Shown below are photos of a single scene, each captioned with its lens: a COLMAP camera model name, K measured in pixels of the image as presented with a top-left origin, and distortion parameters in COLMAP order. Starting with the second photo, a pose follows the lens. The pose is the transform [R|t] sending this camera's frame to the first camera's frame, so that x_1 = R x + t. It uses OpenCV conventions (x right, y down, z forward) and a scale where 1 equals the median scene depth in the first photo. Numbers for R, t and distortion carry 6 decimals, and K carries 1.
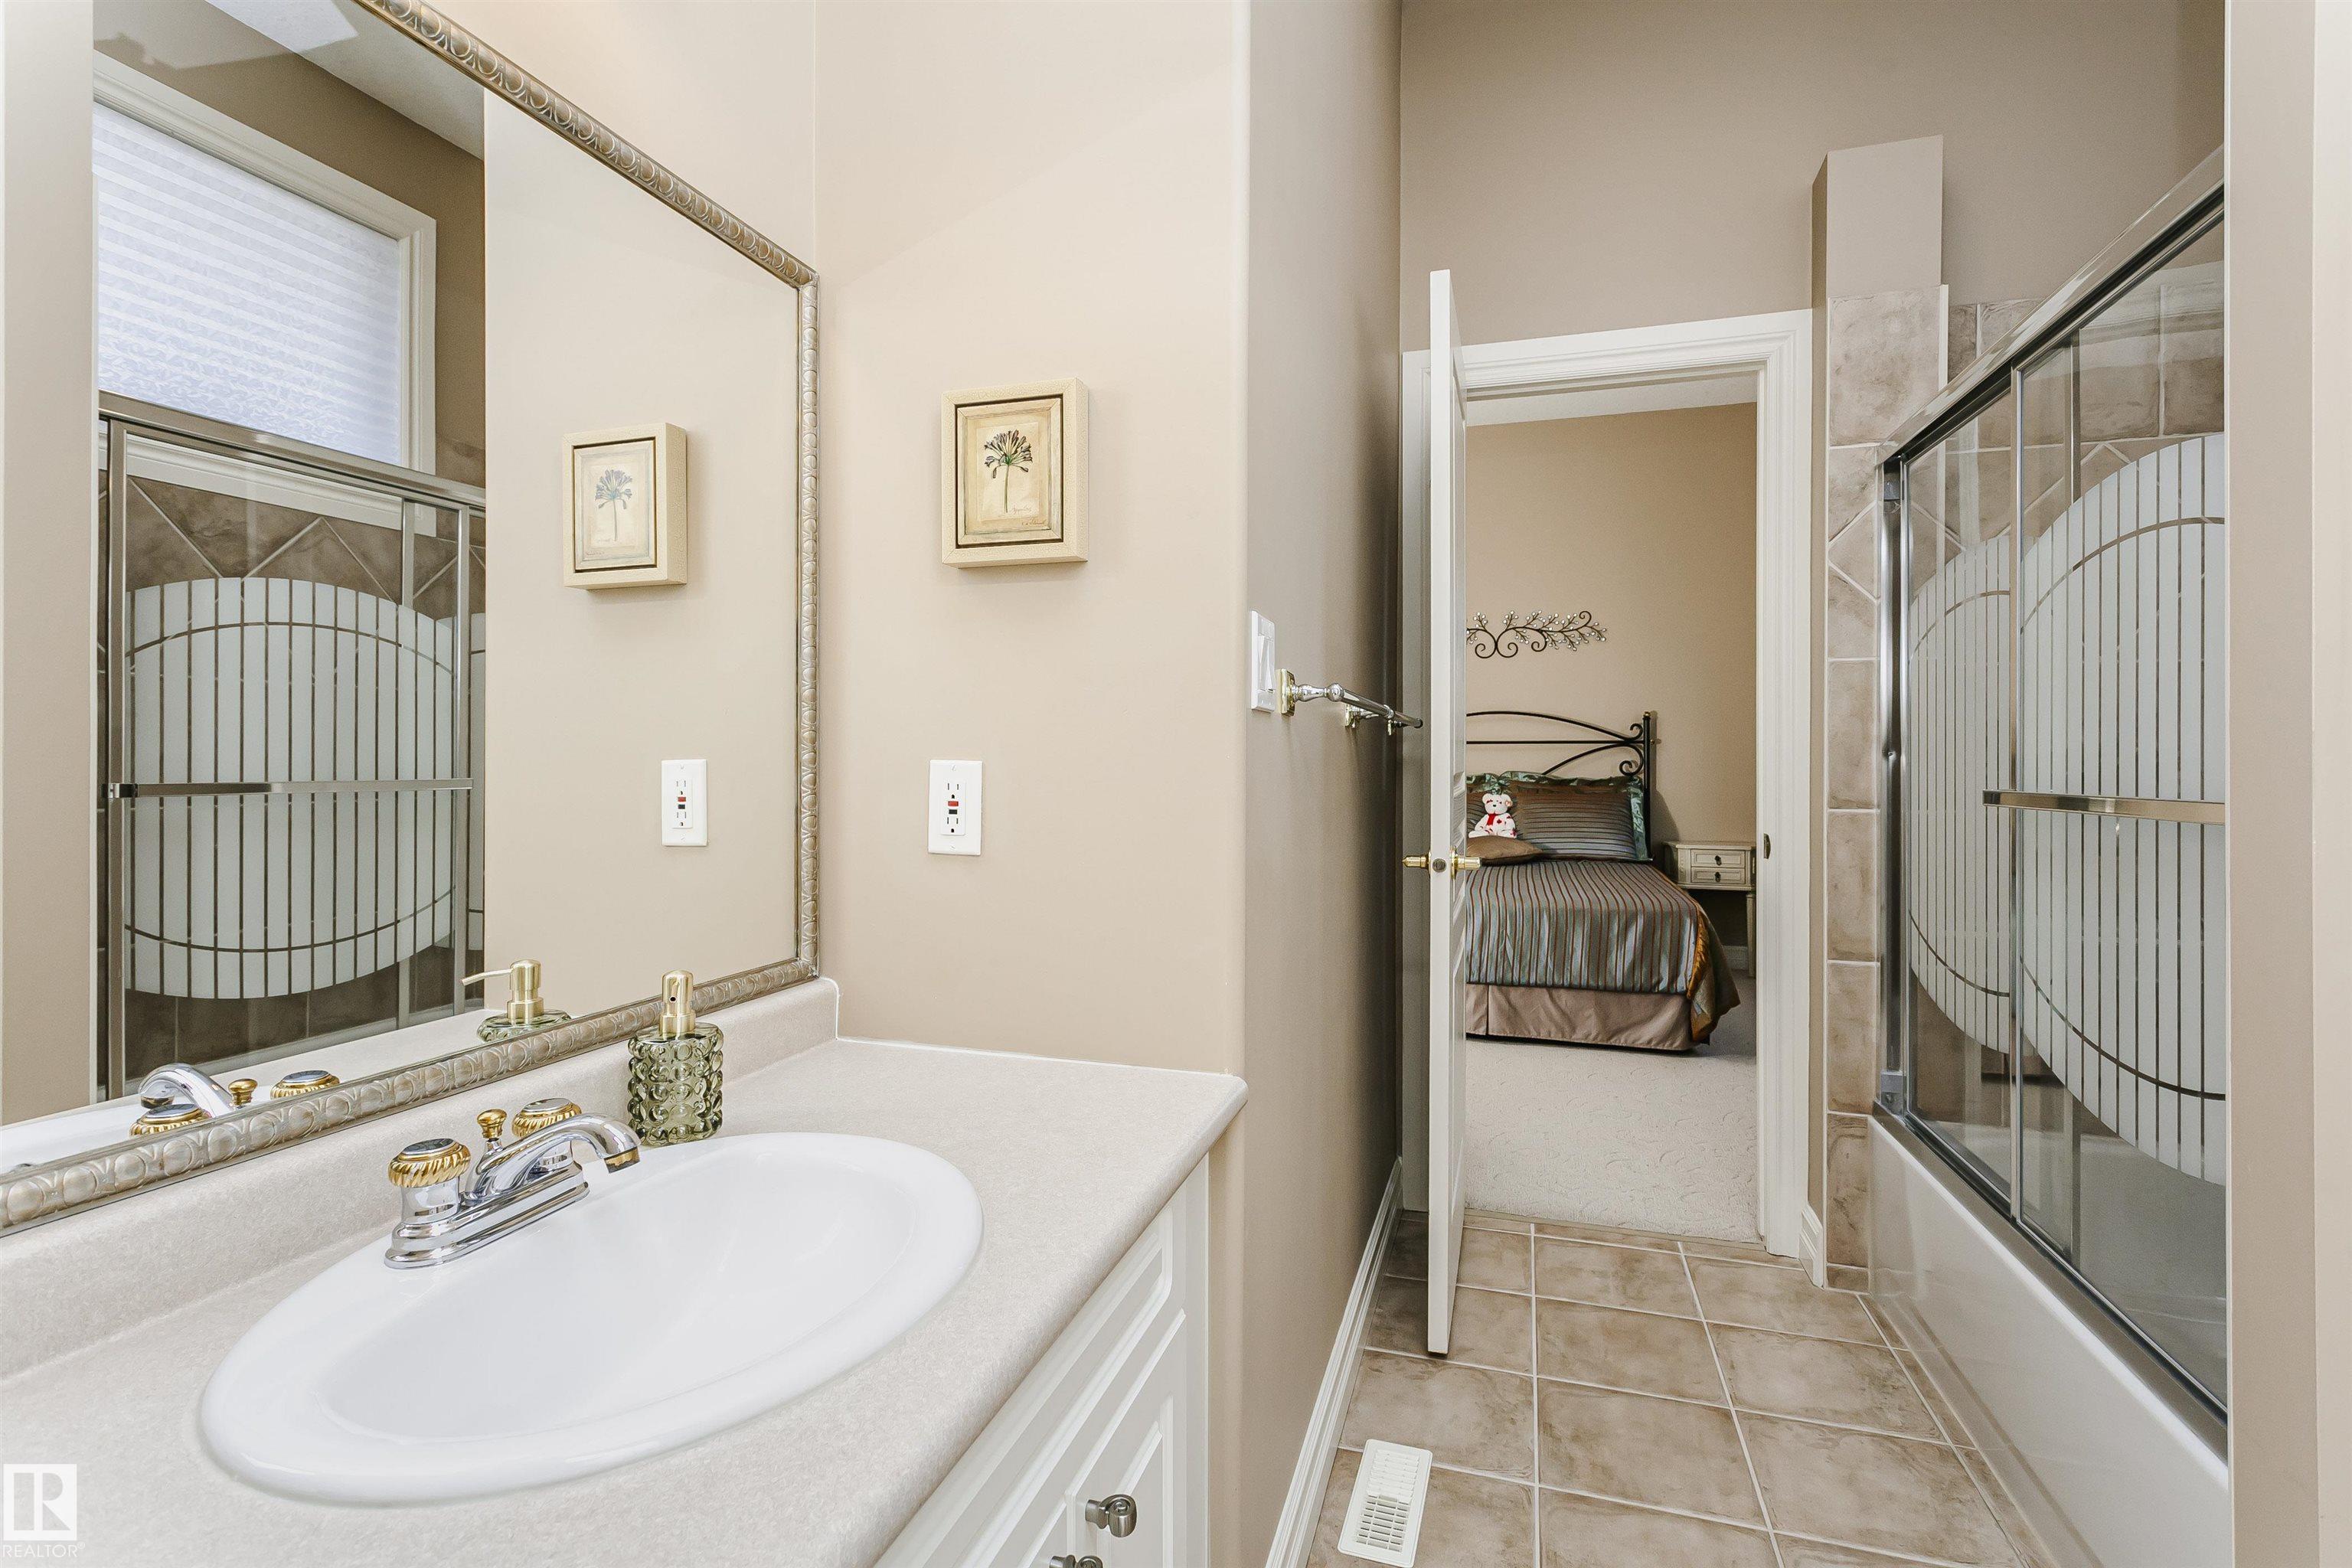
lens RADIAL K [[1133.3, 0, 1158.3], [0, 1133.3, 762.8], [0, 0, 1]] dist [0.010179, -0.000350]
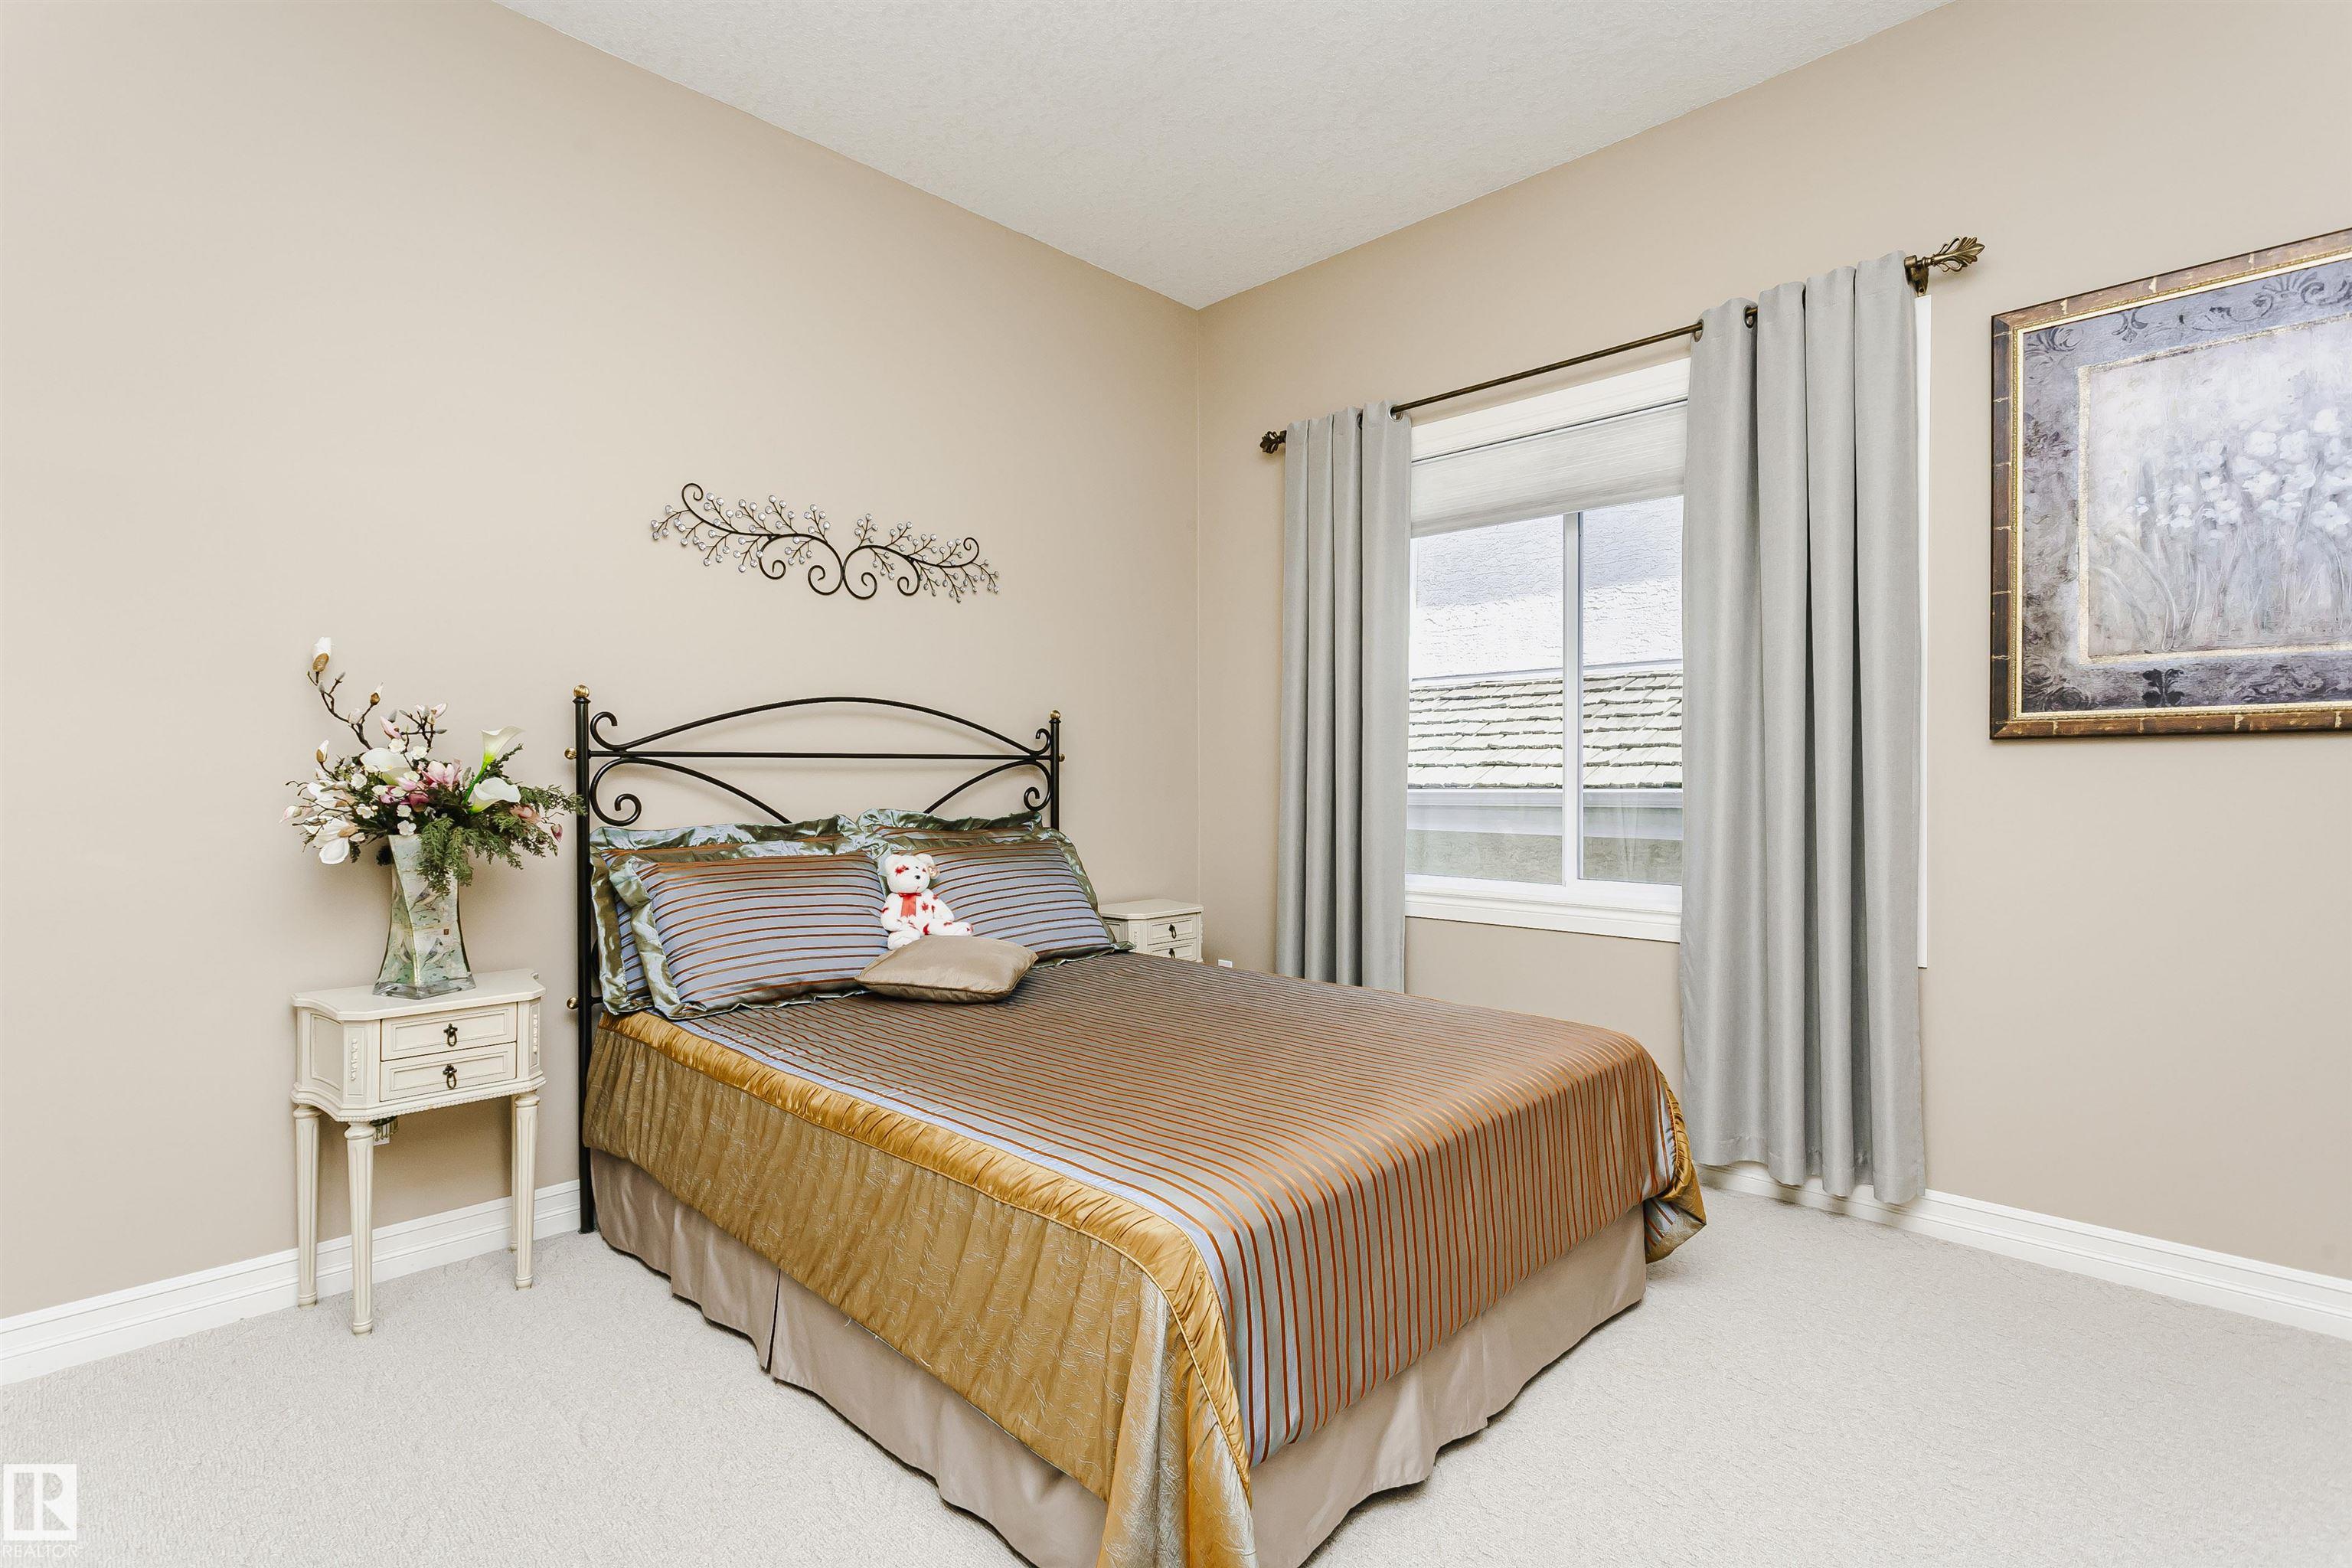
lens RADIAL K [[1133.3, 0, 1189.8], [0, 1133.3, 774.4], [0, 0, 1]] dist [0.010179, -0.000350]
pose [[0.420990, -0.002537, 0.907062, -0.120406], [0.006300, 0.999980, -0.000127, -0.008479], [-0.907043, 0.005768, 0.420998, 0.655950]]
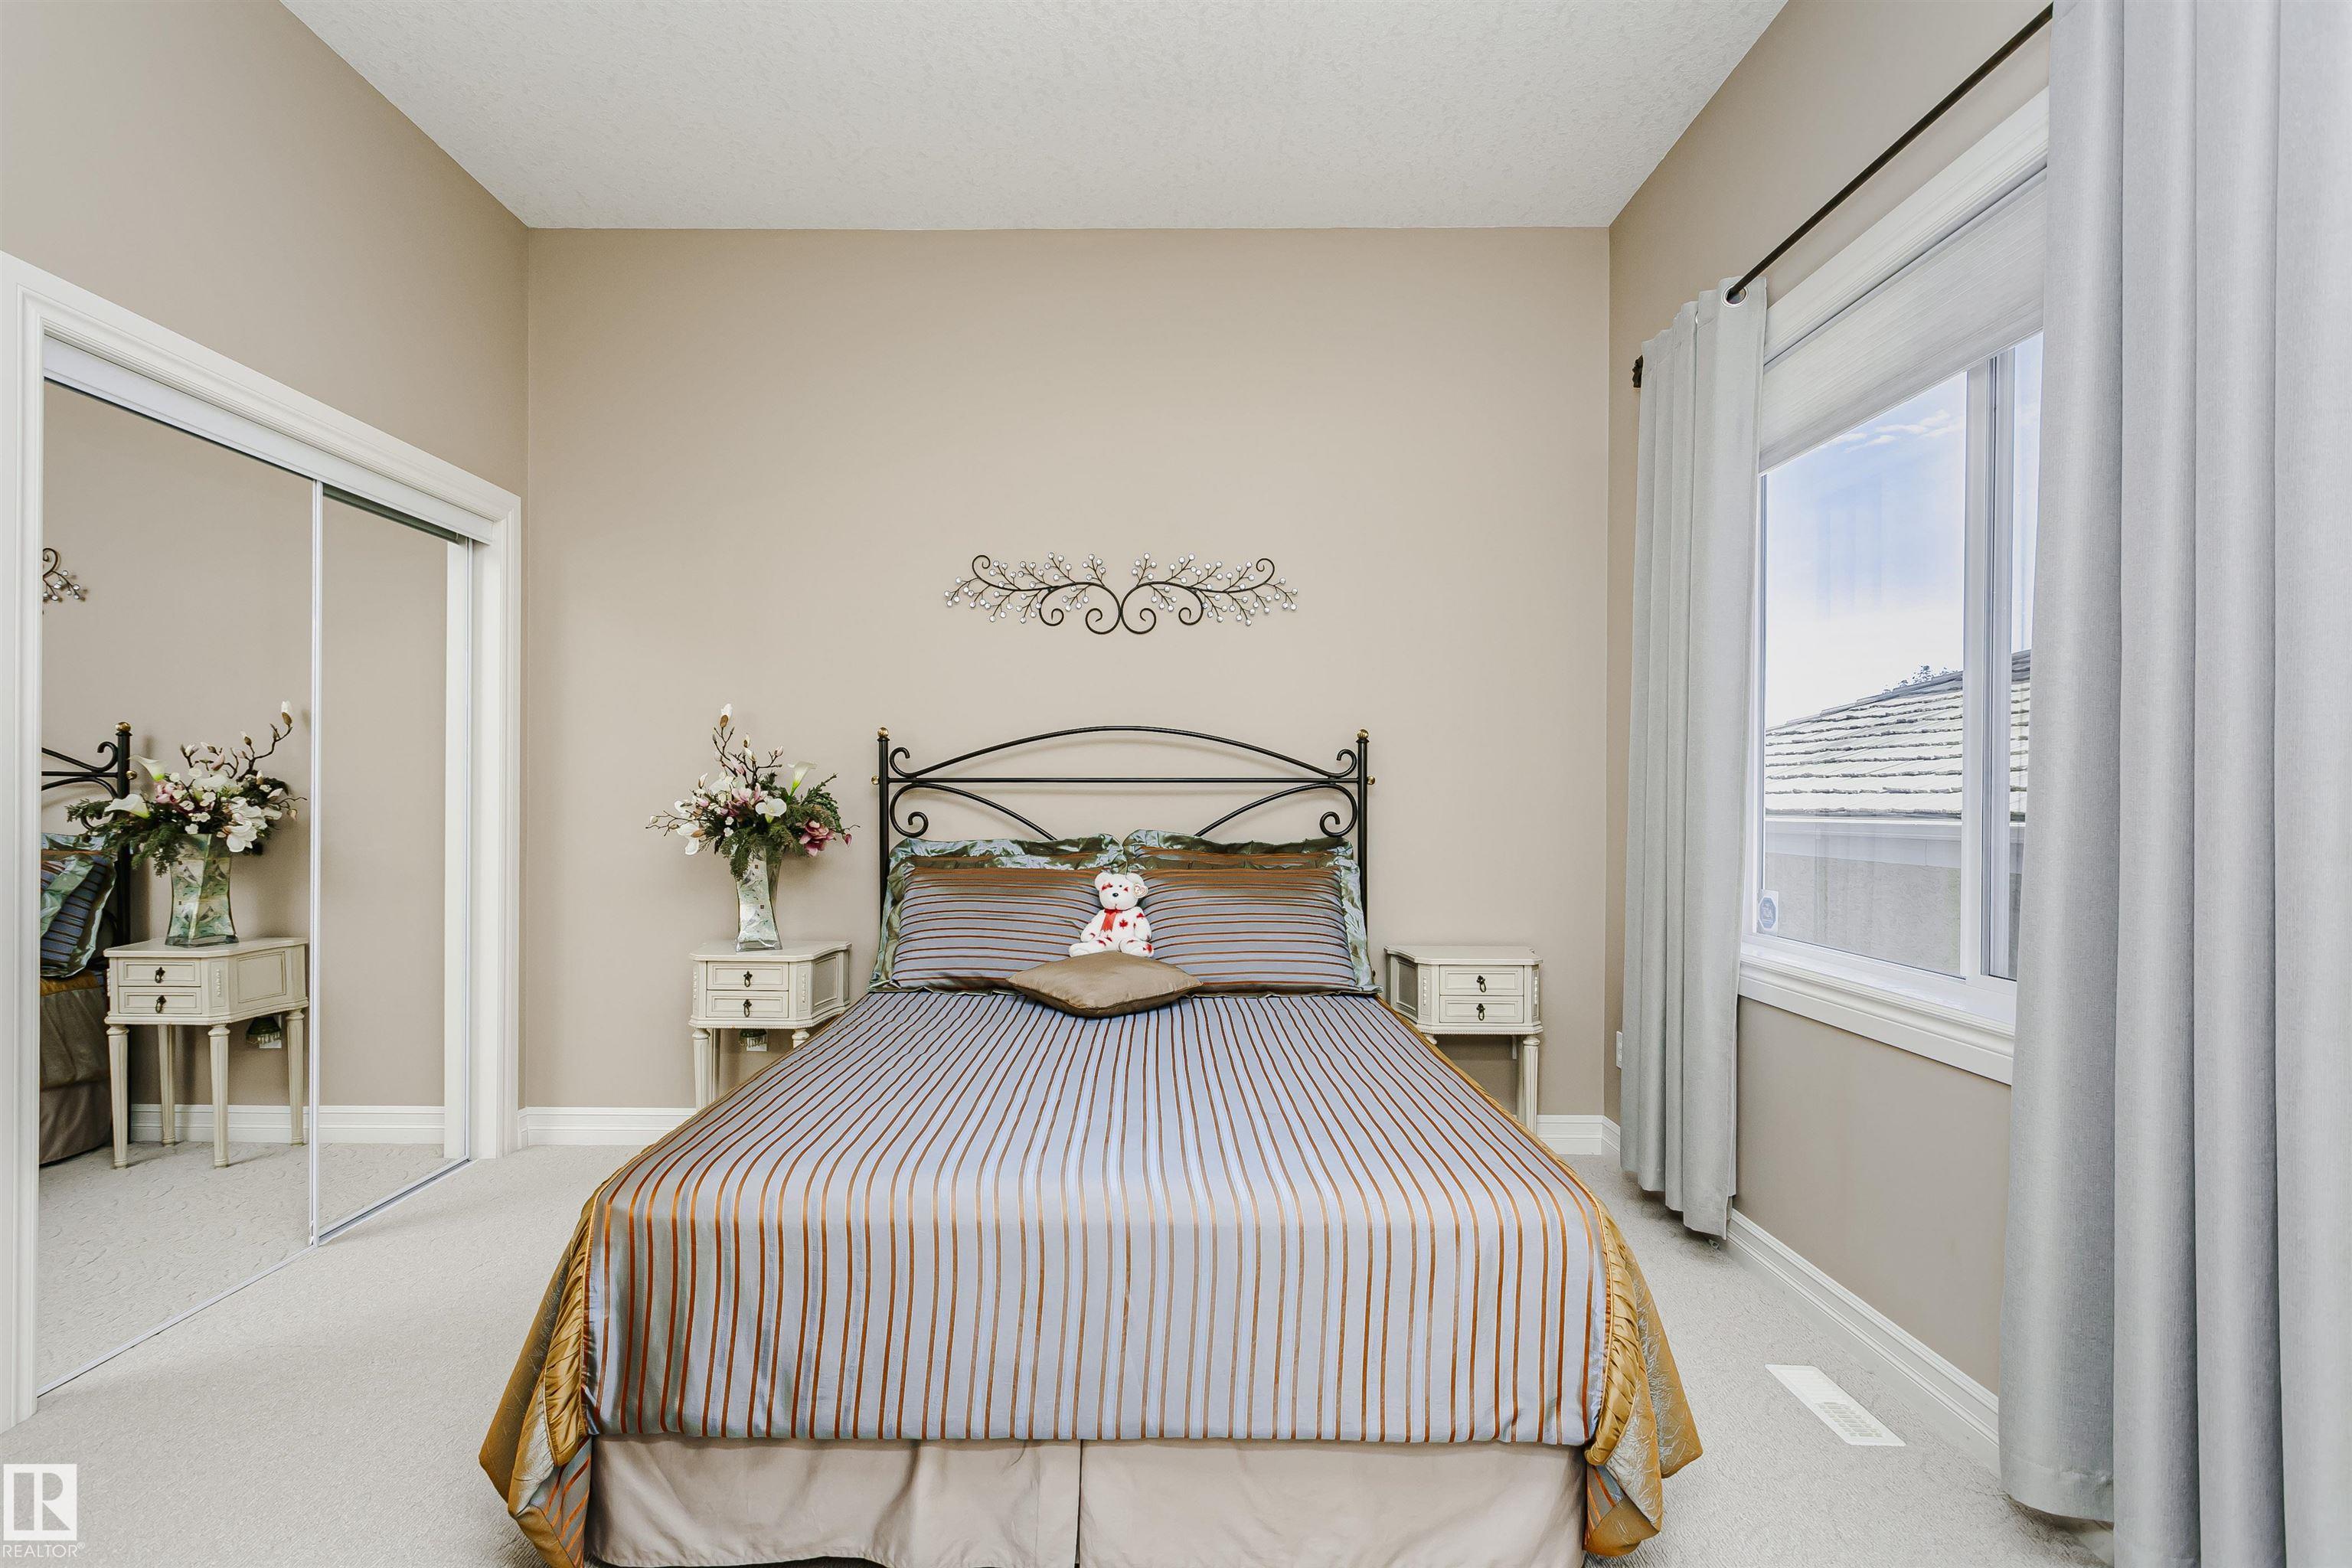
lens RADIAL K [[1133.3, 0, 1167.0], [0, 1133.3, 806.7], [0, 0, 1]] dist [0.010179, -0.000350]
pose [[0.950482, 0.000592, 0.310779, 0.147257], [-0.000333, 1.000000, -0.000887, -0.004238], [-0.310779, 0.000739, 0.950482, 0.463599]]
